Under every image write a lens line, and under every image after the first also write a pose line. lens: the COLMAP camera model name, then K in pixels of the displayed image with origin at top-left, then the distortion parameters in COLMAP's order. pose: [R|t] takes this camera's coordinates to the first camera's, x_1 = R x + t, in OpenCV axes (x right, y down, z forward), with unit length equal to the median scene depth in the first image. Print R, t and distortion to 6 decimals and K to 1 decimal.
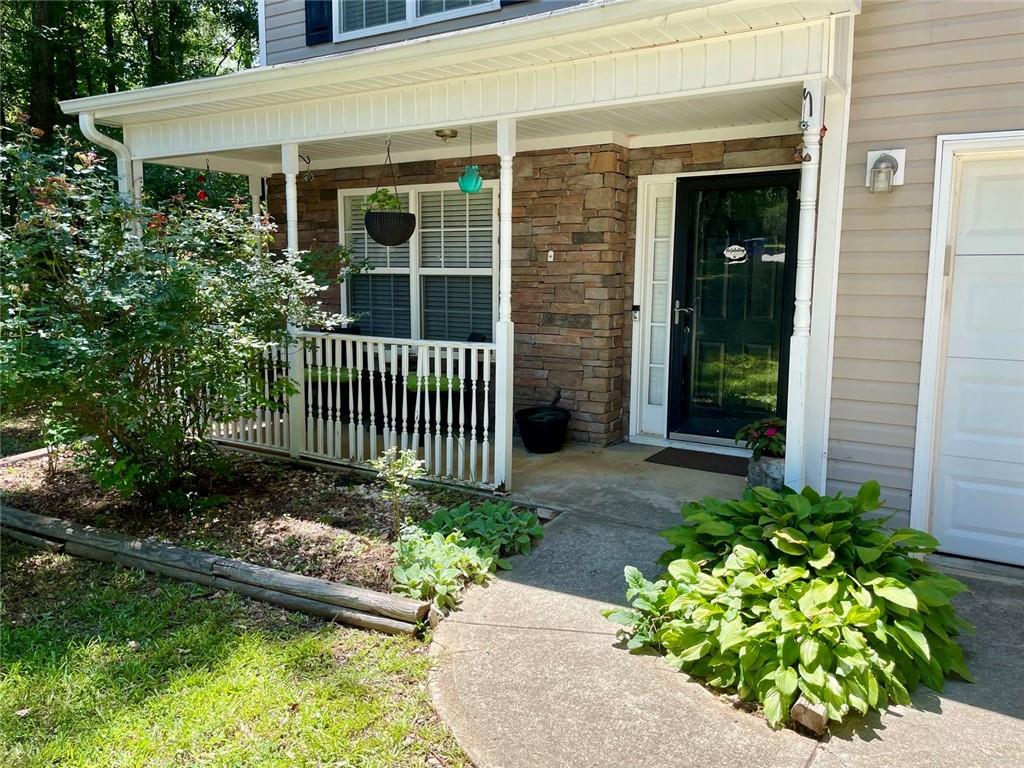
lens RADIAL K [[789.7, 0, 512.2], [0, 789.7, 385.9], [0, 0, 1]] dist [0.030874, -0.017508]
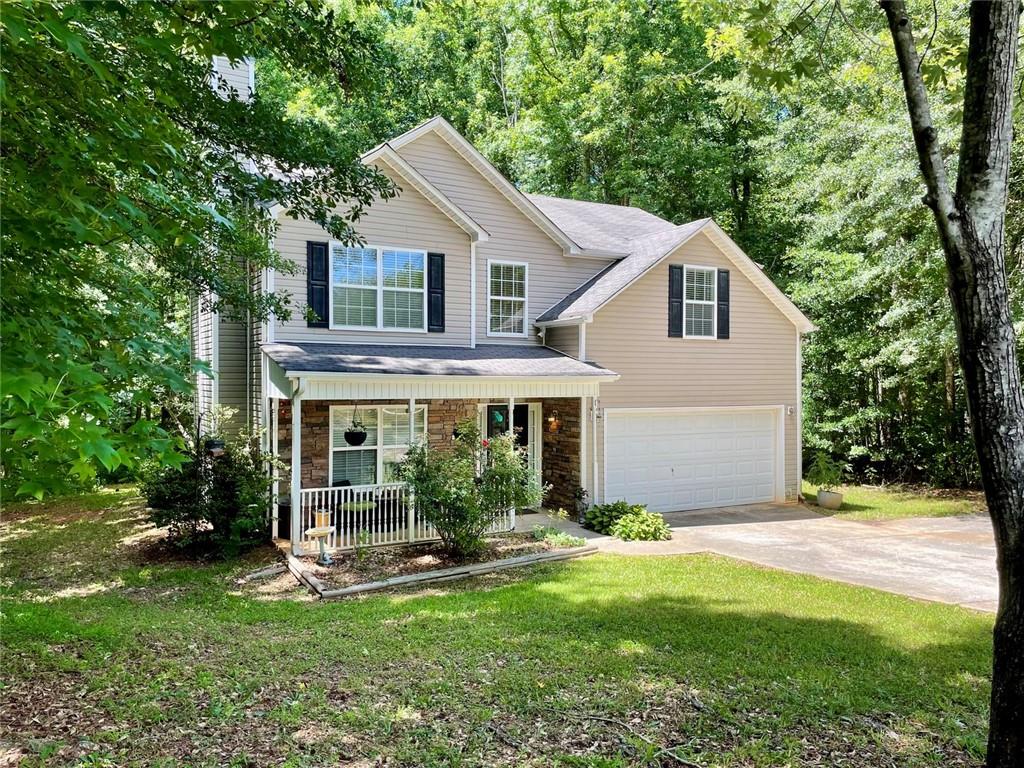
lens RADIAL K [[922.6, 0, 513.4], [0, 922.6, 380.3], [0, 0, 1]] dist [0.093584, 0.001084]
pose [[0.413359, -0.002482, 0.910565, -2.353027], [0.135026, 0.989108, -0.058600, -0.148479], [-0.900501, 0.147173, 0.409191, -0.298262]]
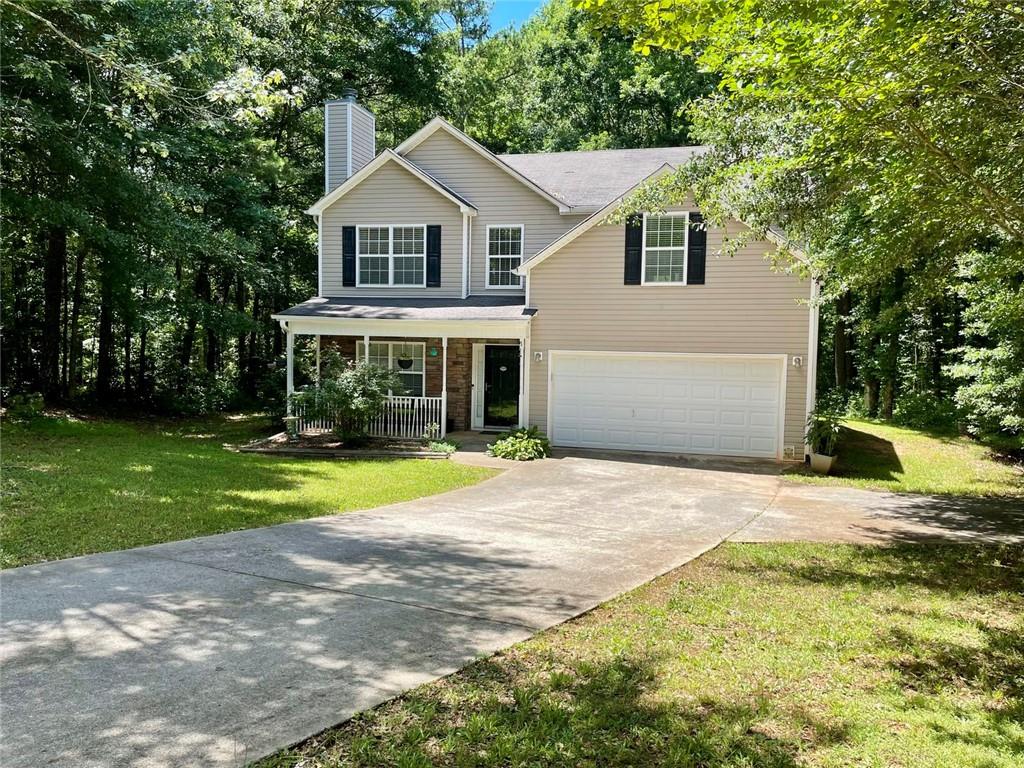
lens RADIAL K [[765.5, 0, 514.7], [0, 765.5, 391.6], [0, 0, 1]] dist [0.064933, 0.000497]
pose [[0.951523, -0.016155, 0.307154, -0.599404], [0.034722, 0.997878, -0.055080, 0.094379], [-0.305613, 0.063075, 0.950064, -1.860039]]
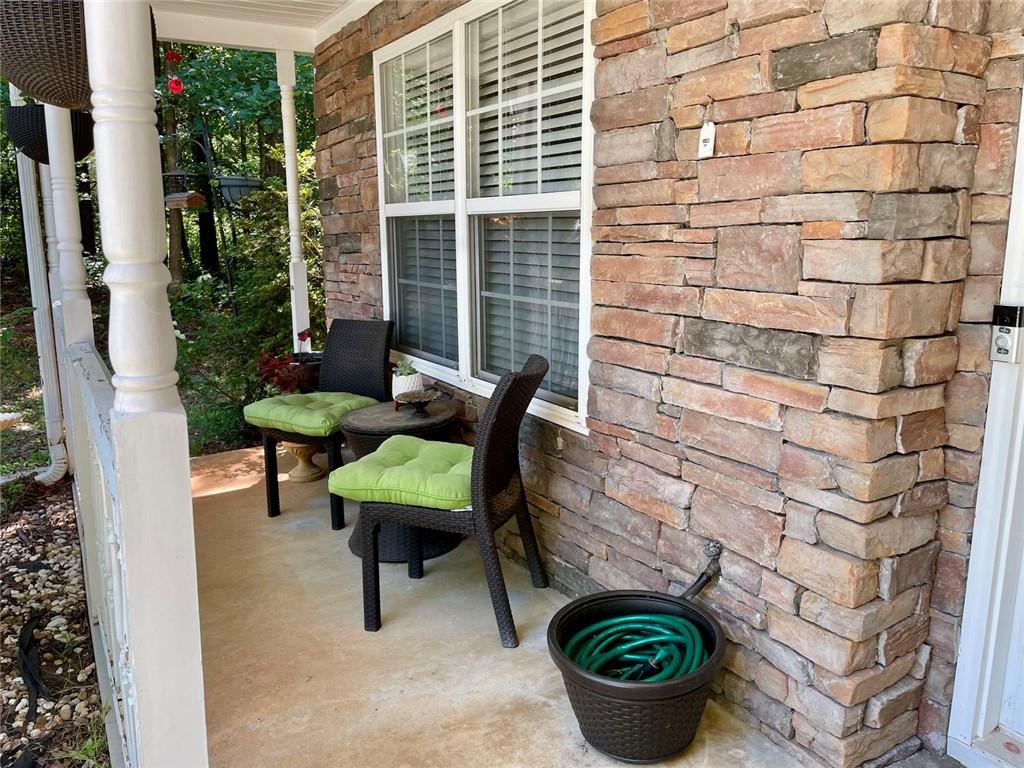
lens RADIAL K [[789.7, 0, 510.6], [0, 789.7, 378.9], [0, 0, 1]] dist [0.030874, -0.017508]
pose [[0.893965, 0.075582, -0.441716, 0.127133], [-0.056294, 0.996807, 0.056632, -0.083126], [0.444586, -0.025761, 0.895365, 0.682898]]
